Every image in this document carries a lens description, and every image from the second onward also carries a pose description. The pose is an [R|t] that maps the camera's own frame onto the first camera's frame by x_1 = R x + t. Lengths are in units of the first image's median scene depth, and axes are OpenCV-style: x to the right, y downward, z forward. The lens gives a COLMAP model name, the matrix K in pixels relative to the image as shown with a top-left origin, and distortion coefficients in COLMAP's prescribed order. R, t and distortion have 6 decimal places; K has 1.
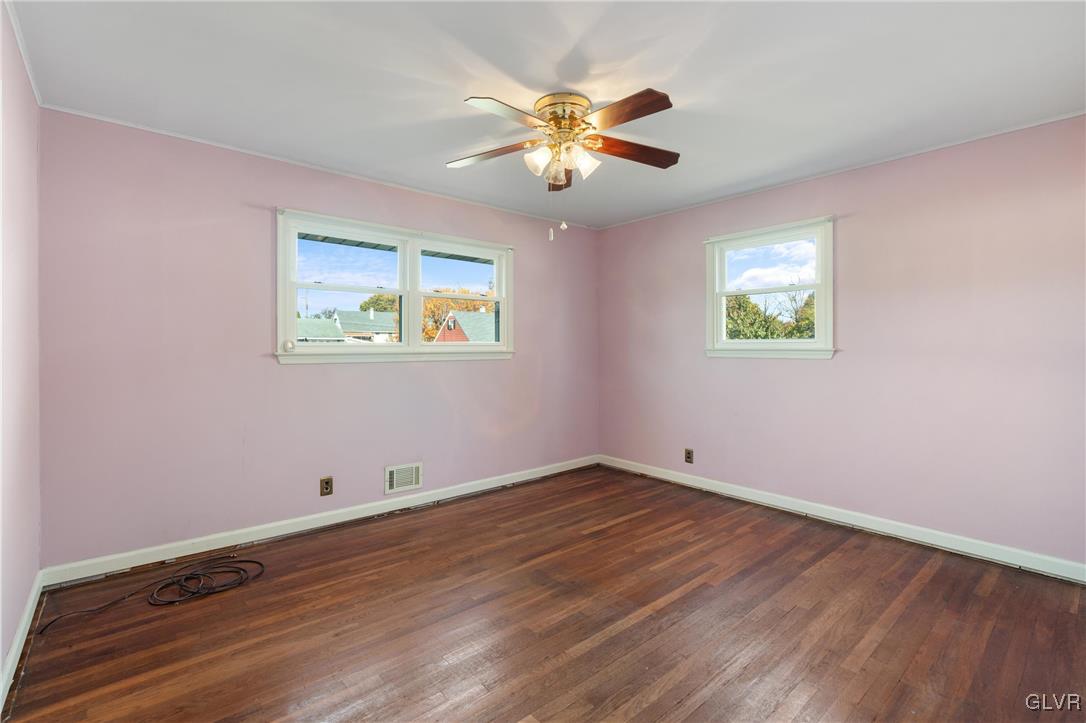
lens RADIAL K [[498.9, 0, 535.2], [0, 498.9, 340.6], [0, 0, 1]] dist [-0.002720, 0.000503]
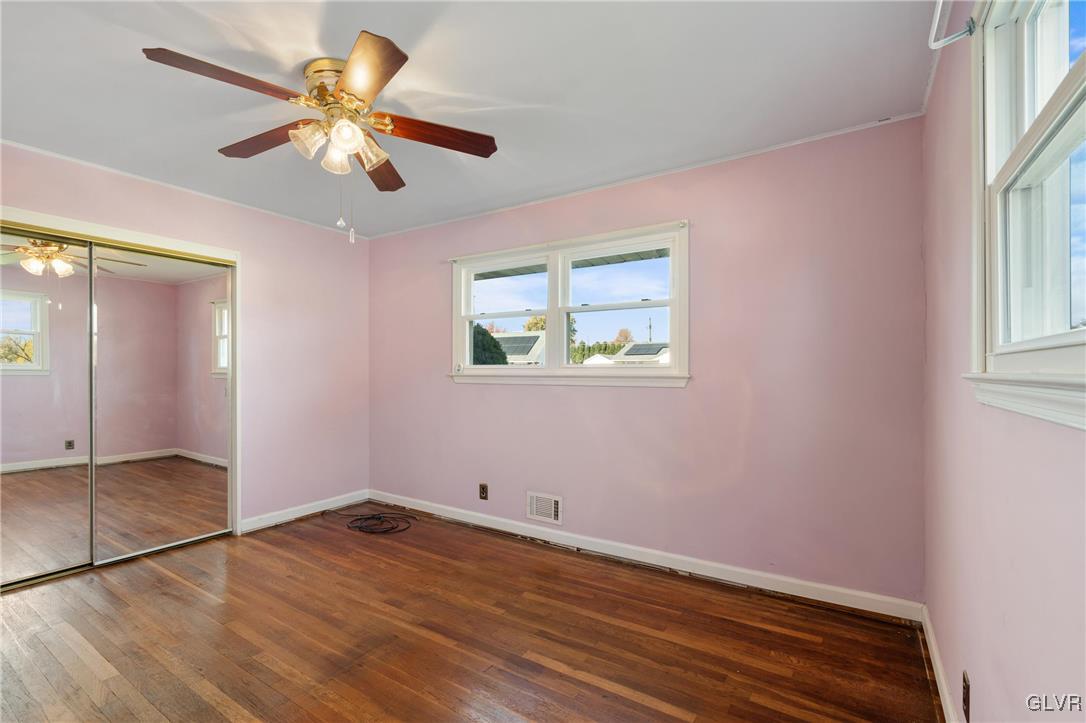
lens RADIAL K [[487.3, 0, 537.4], [0, 487.3, 362.1], [0, 0, 1]] dist [-0.002830, 0.000558]
pose [[0.279886, -0.017756, -0.959869, 0.699836], [0.008044, 0.999837, -0.016150, 0.015624], [0.960000, -0.003201, 0.279983, 0.819256]]
